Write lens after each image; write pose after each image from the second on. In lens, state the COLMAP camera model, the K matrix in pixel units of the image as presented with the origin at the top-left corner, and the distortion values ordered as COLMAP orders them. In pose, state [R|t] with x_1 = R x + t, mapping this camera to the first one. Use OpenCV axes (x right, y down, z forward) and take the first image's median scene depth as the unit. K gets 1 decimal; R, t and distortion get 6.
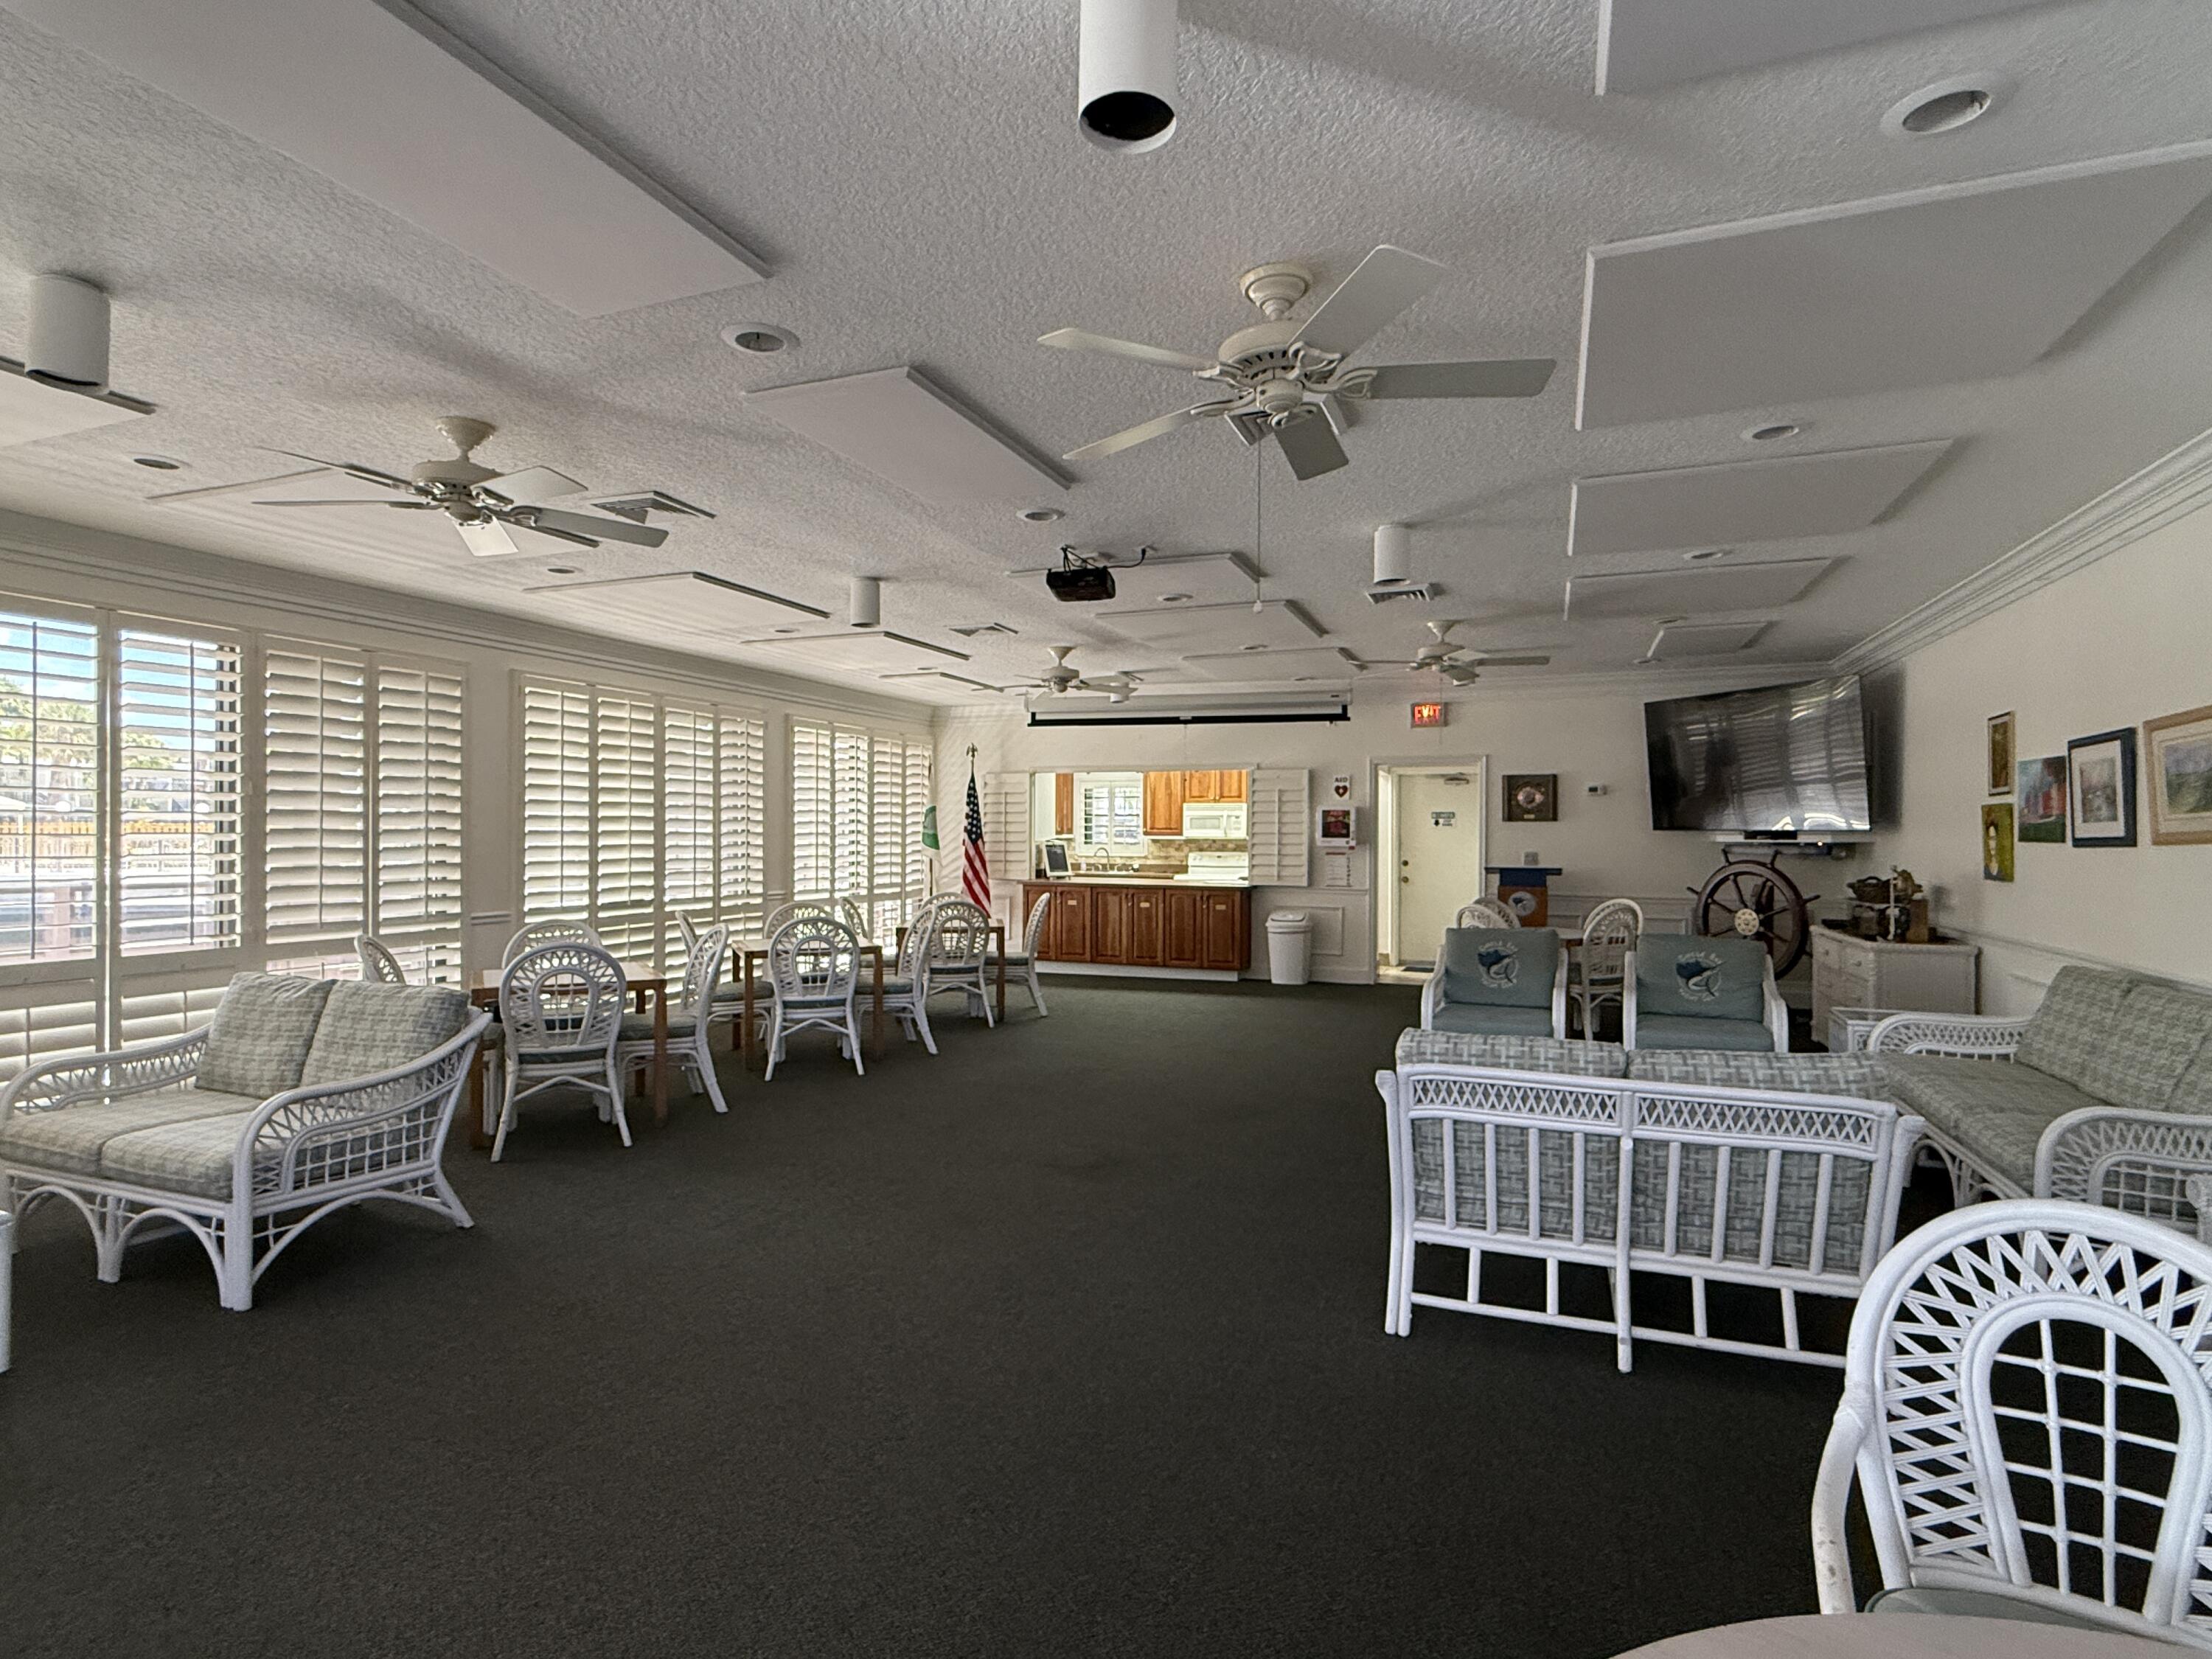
lens RADIAL K [[1131.5, 0, 1104.5], [0, 1131.5, 832.3], [0, 0, 1]] dist [-0.001448, 0.000048]
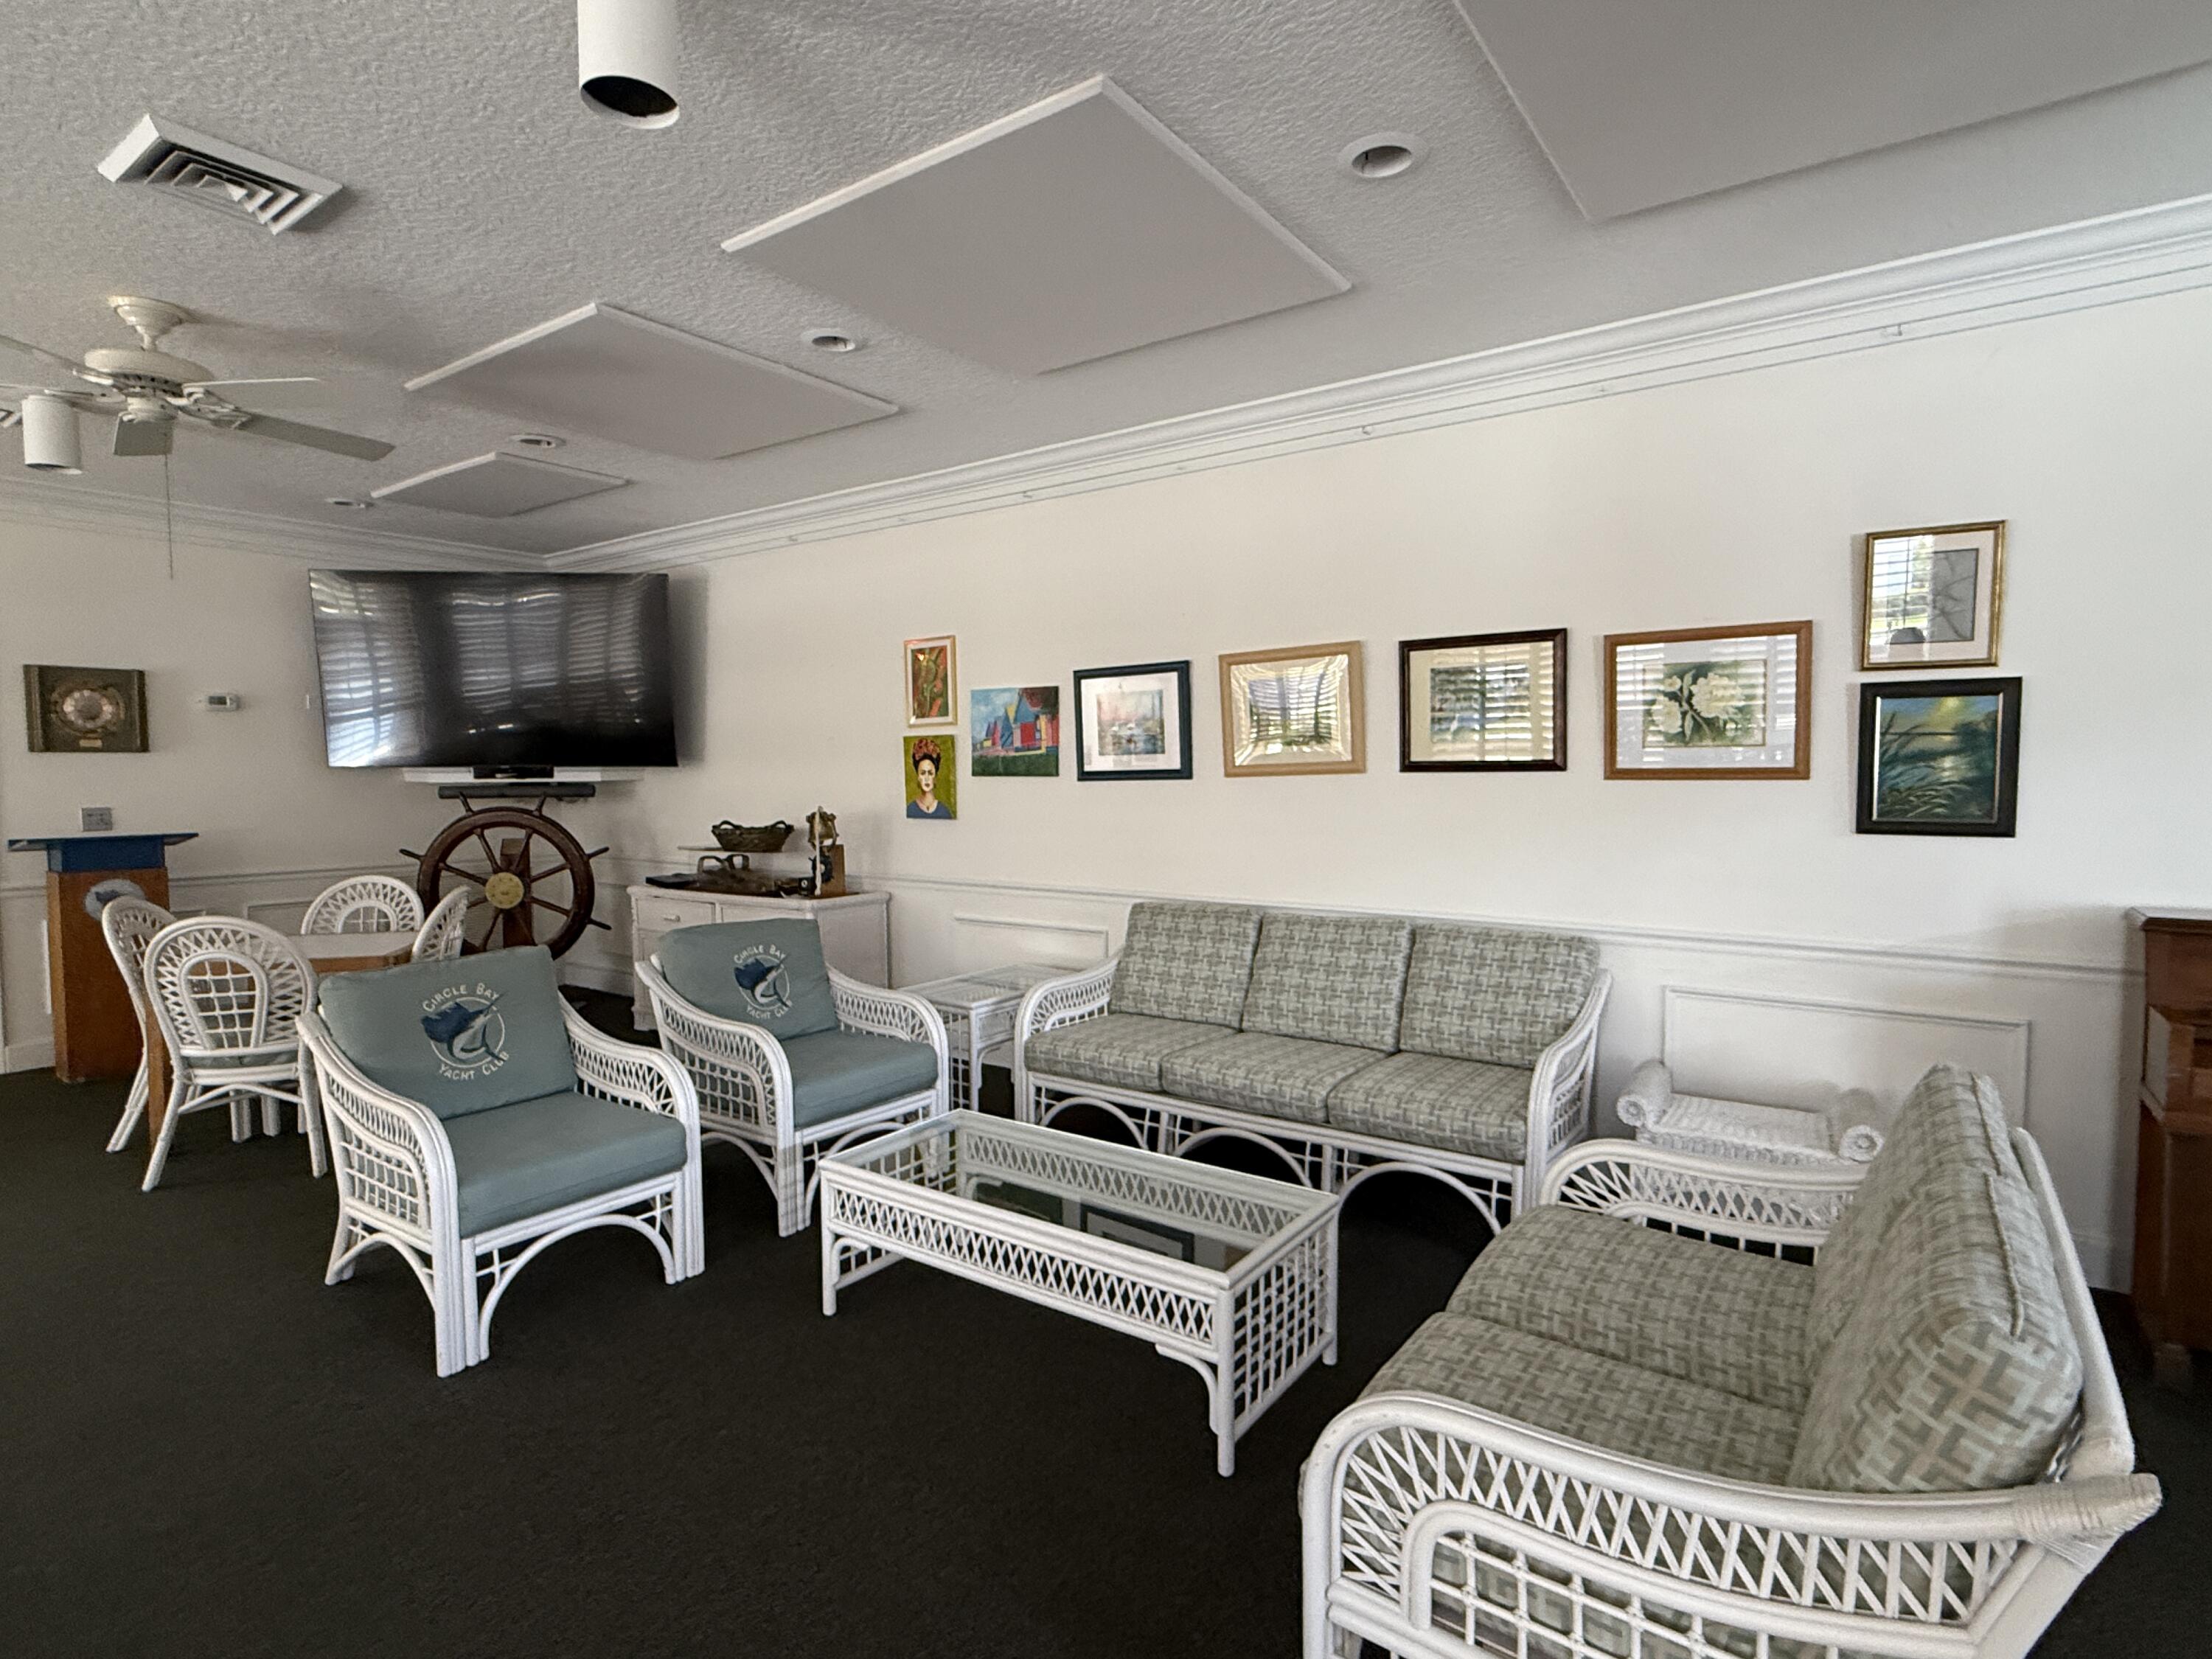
lens RADIAL K [[1131.5, 0, 1102.3], [0, 1131.5, 821.0], [0, 0, 1]] dist [-0.001448, 0.000048]
pose [[0.245399, -0.051176, 0.968070, -0.062566], [0.006805, 0.998672, 0.051068, -0.001103], [-0.969398, -0.005944, 0.245421, 0.554727]]
